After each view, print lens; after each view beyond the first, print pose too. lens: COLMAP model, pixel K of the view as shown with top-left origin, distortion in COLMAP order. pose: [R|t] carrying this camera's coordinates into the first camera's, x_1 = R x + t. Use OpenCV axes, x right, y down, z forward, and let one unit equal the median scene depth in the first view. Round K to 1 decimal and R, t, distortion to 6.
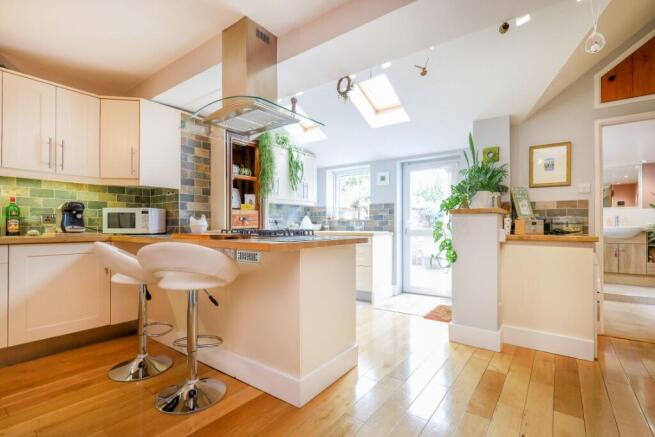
lens RADIAL K [[309.7, 0, 327.8], [0, 309.7, 222.7], [0, 0, 1]] dist [-0.001158, 0.000022]
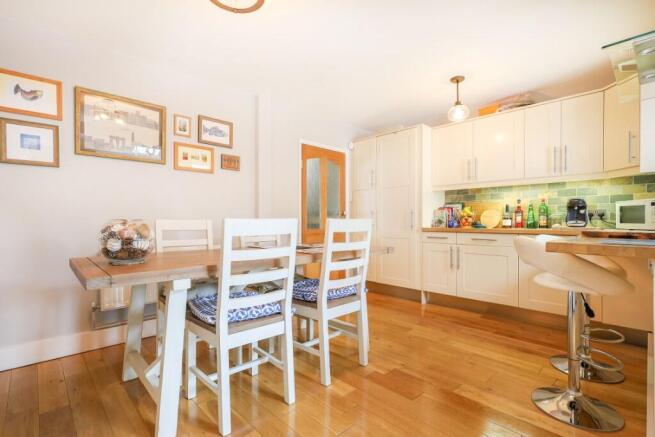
lens RADIAL K [[309.7, 0, 327.7], [0, 309.7, 220.7], [0, 0, 1]] dist [-0.001158, 0.000022]
pose [[-0.175624, 0.000592, -0.984457, 0.406172], [0.014443, 0.999894, -0.001976, -0.000251], [0.984351, -0.014565, -0.175614, 0.323568]]
